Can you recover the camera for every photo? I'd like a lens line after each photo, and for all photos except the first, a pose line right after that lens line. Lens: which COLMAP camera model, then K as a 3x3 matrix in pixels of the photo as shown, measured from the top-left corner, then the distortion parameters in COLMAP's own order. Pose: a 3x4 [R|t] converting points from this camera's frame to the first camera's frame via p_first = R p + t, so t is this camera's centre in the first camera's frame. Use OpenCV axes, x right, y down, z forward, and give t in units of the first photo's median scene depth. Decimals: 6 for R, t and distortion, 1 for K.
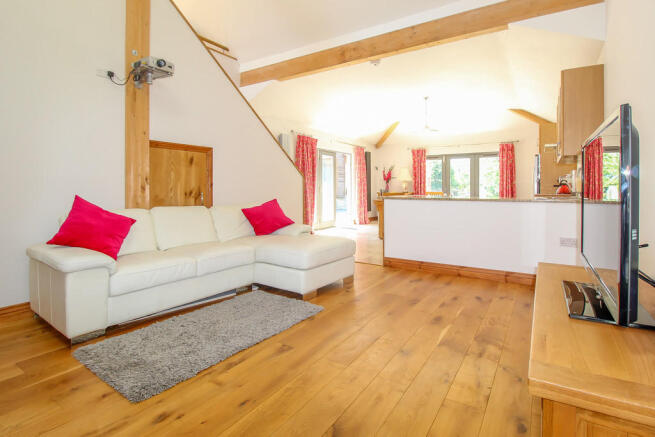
lens RADIAL K [[327.3, 0, 327.3], [0, 327.3, 241.6], [0, 0, 1]] dist [-0.024599, -0.000223]
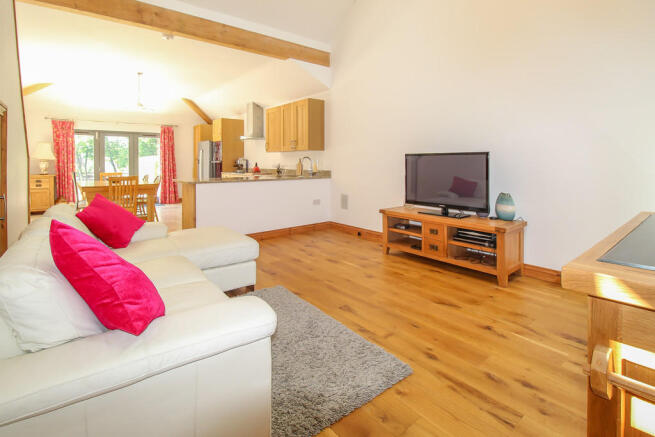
lens RADIAL K [[321.9, 0, 327.5], [0, 321.9, 218.5], [0, 0, 1]] dist [-0.000515, -0.000177]
pose [[0.300406, -0.161117, 0.940105, -0.336732], [0.155354, 0.980733, 0.118438, -0.042355], [-0.941075, 0.110470, 0.319648, 0.173990]]
